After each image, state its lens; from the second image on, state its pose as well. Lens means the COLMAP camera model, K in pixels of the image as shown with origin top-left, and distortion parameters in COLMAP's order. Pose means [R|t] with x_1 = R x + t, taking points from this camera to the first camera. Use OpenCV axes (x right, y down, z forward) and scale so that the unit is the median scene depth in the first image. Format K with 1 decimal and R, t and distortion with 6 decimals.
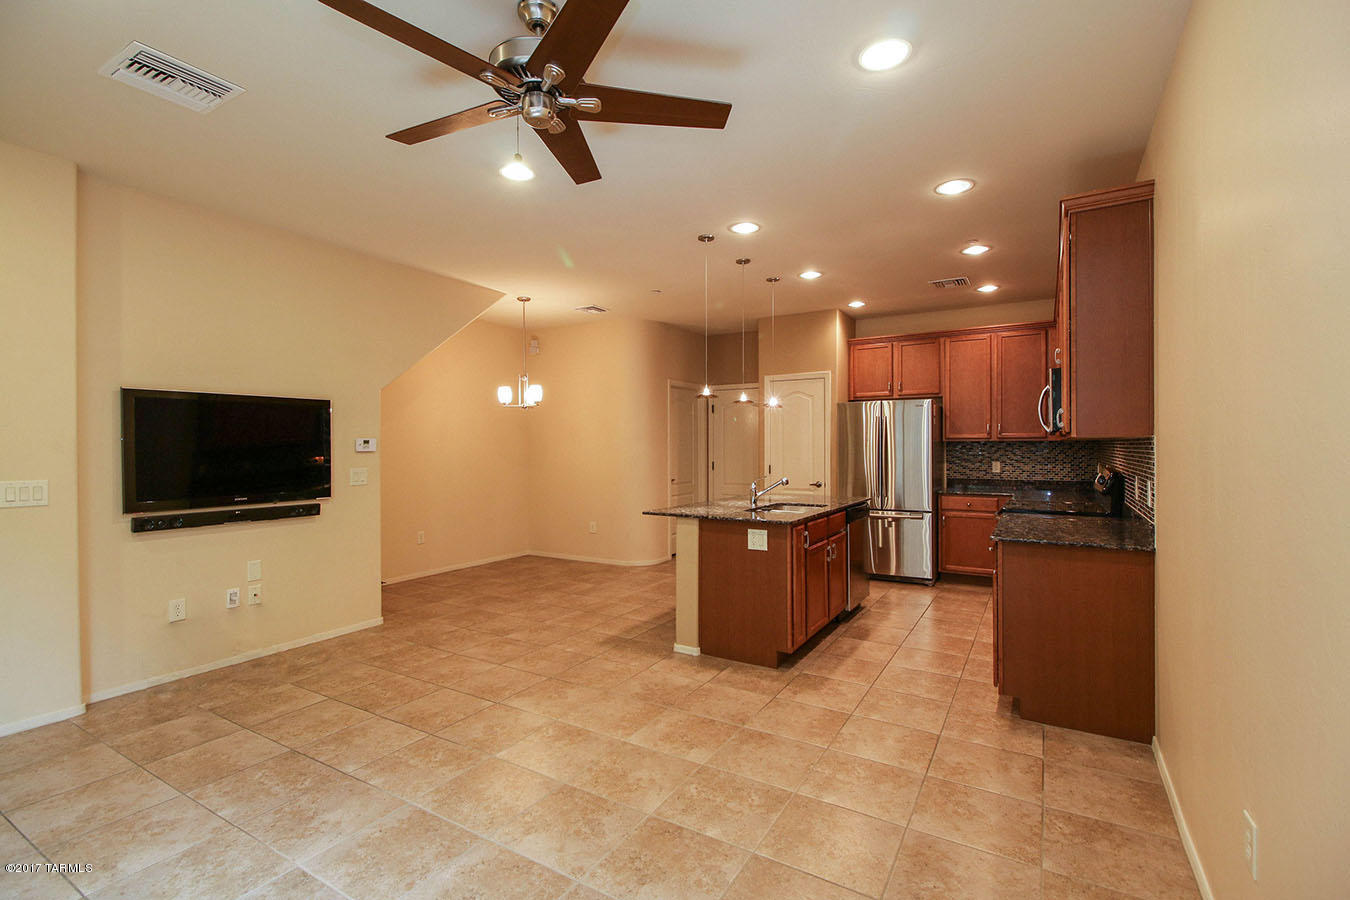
lens RADIAL K [[625.5, 0, 663.0], [0, 625.5, 444.4], [0, 0, 1]] dist [0.029536, -0.018159]
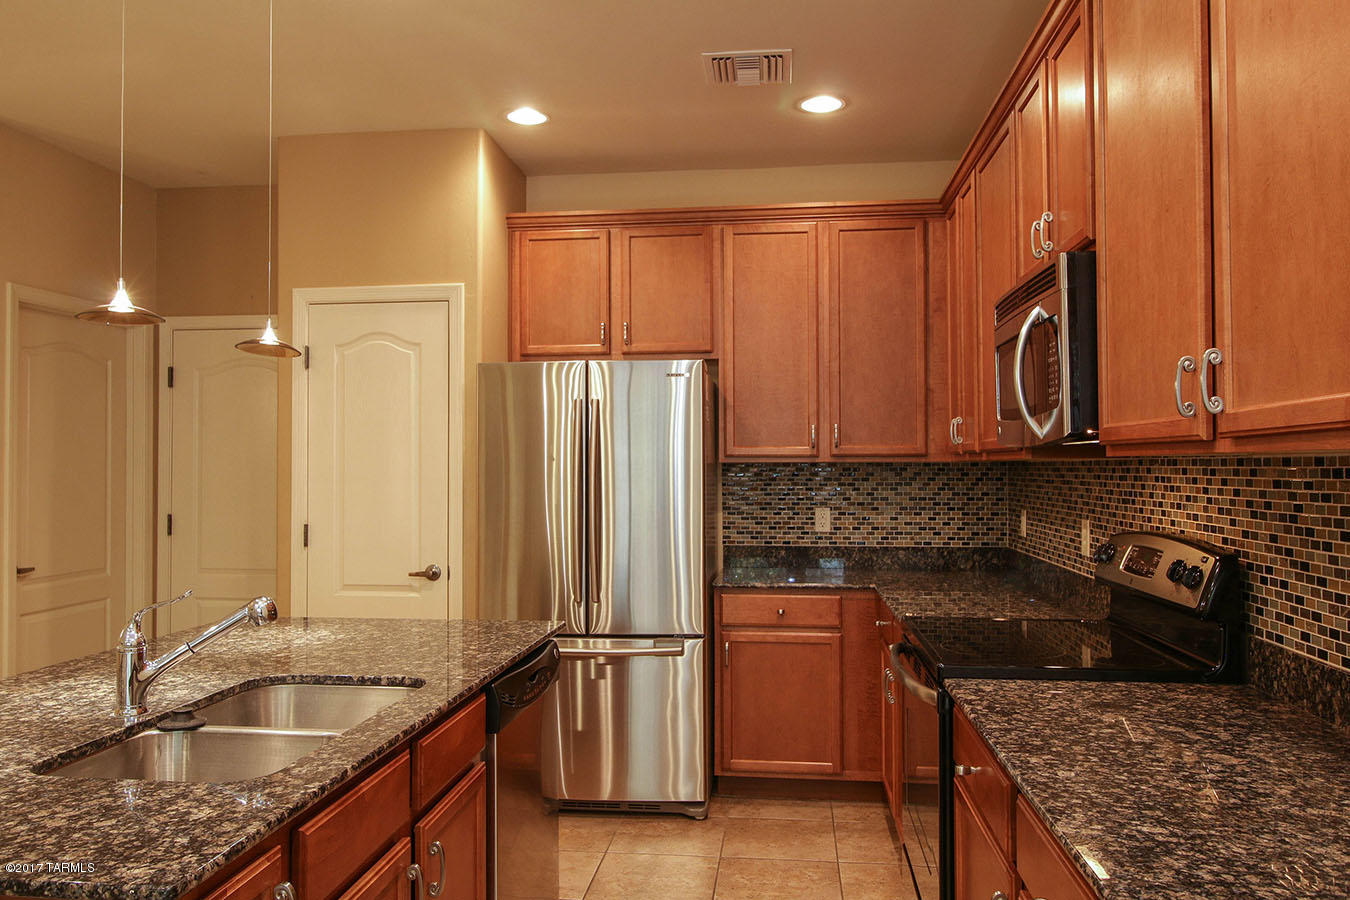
lens RADIAL K [[1025.5, 0, 675.0], [0, 1025.5, 450.0], [0, 0, 1]] dist [0.003944, 0.001587]
pose [[0.905801, 0.007479, 0.423637, 0.128029], [-0.000616, 0.999866, -0.016335, -0.002309], [-0.423702, 0.014536, 0.905685, 0.401892]]
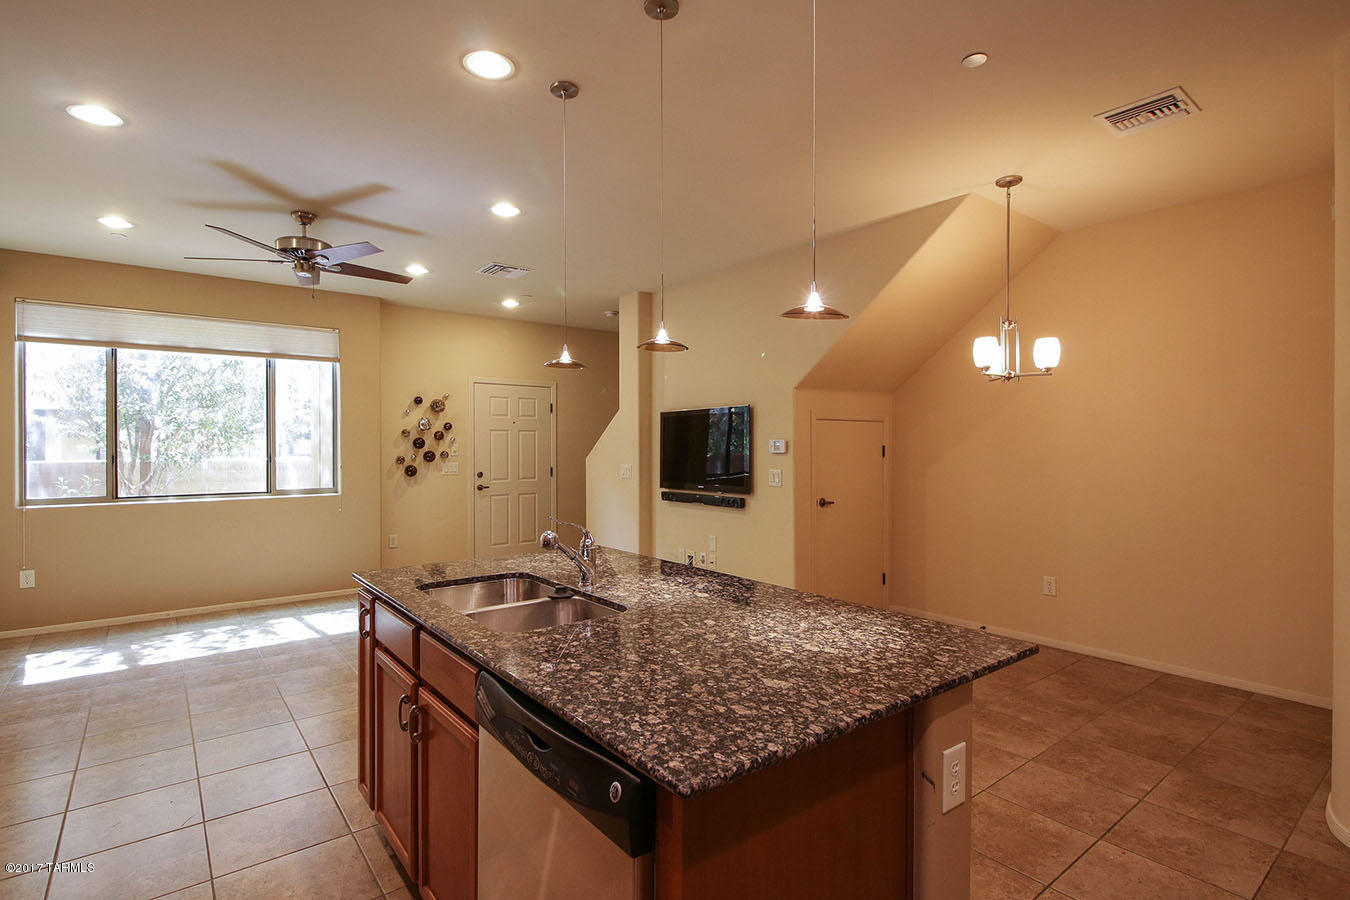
lens RADIAL K [[661.1, 0, 675.0], [0, 661.1, 450.0], [0, 0, 1]] dist [-0.046821, -0.000358]
pose [[-0.340847, 0.009798, -0.940068, 0.427737], [0.002207, 0.999951, 0.009622, -0.002537], [0.940116, 0.001205, -0.340852, 0.932984]]
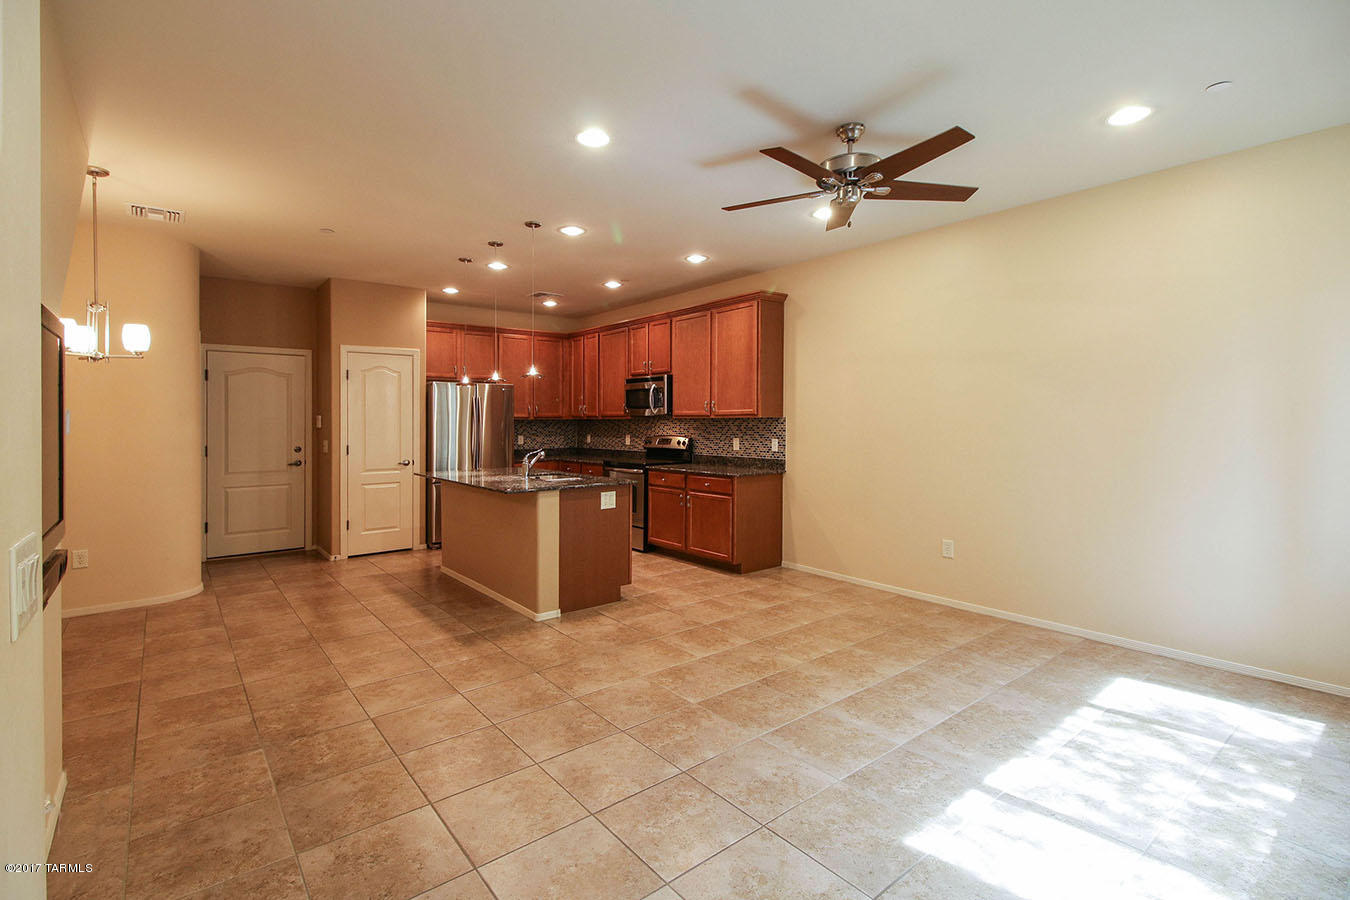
lens RADIAL K [[625.5, 0, 663.0], [0, 625.5, 444.4], [0, 0, 1]] dist [0.029536, -0.018159]
pose [[0.342856, -0.034930, 0.938738, -0.608499], [0.003118, 0.999345, 0.036047, 0.000615], [-0.939383, -0.009431, 0.342741, 0.315596]]
